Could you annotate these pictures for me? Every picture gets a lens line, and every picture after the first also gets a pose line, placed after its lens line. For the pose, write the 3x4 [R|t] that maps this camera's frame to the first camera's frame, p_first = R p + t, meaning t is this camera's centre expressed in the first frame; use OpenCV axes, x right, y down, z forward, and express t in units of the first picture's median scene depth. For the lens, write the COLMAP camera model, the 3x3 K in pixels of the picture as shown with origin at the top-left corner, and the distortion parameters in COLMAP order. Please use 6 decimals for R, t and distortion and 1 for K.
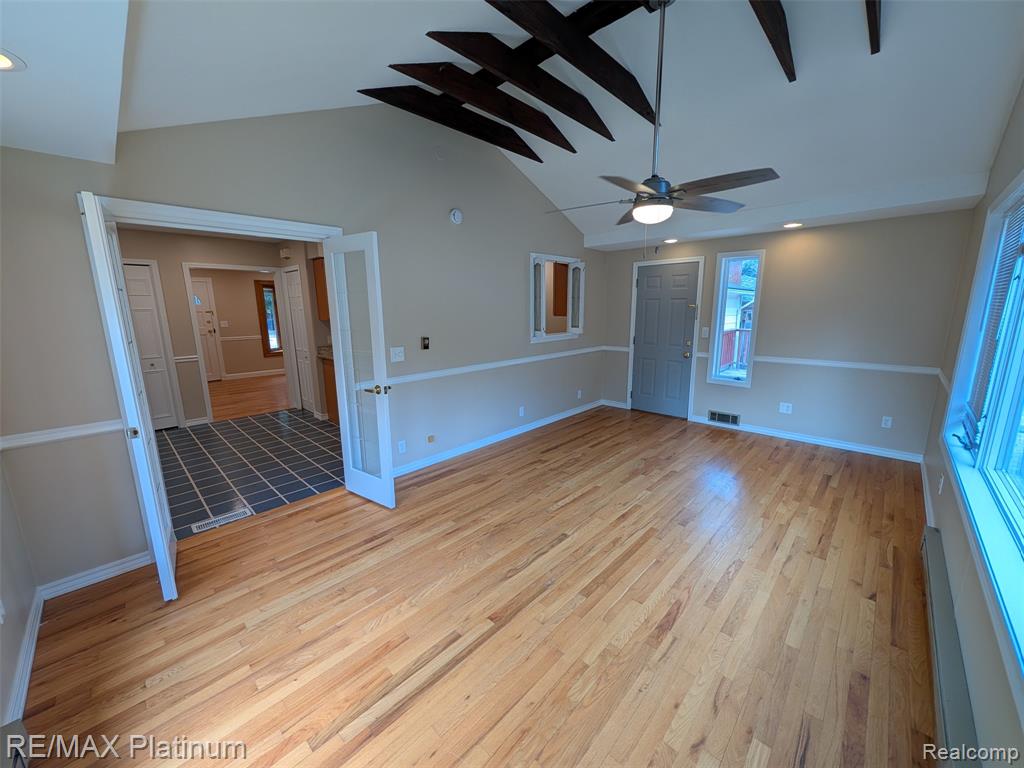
lens RADIAL K [[390.4, 0, 513.1], [0, 390.4, 382.2], [0, 0, 1]] dist [0.008466, 0.000067]
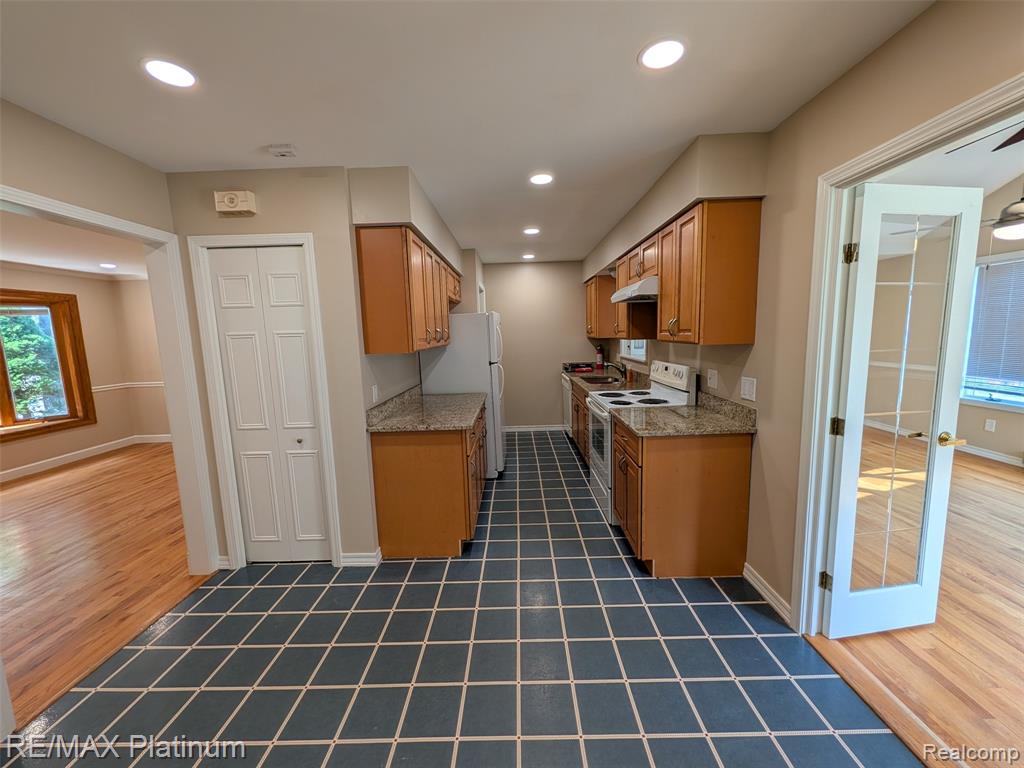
lens RADIAL K [[390.4, 0, 513.1], [0, 390.4, 382.2], [0, 0, 1]] dist [0.008466, 0.000067]
pose [[0.727040, -0.096989, 0.679710, -1.136788], [0.151884, 0.988165, -0.021457, -0.146474], [-0.669585, 0.118837, 0.733167, 0.880531]]
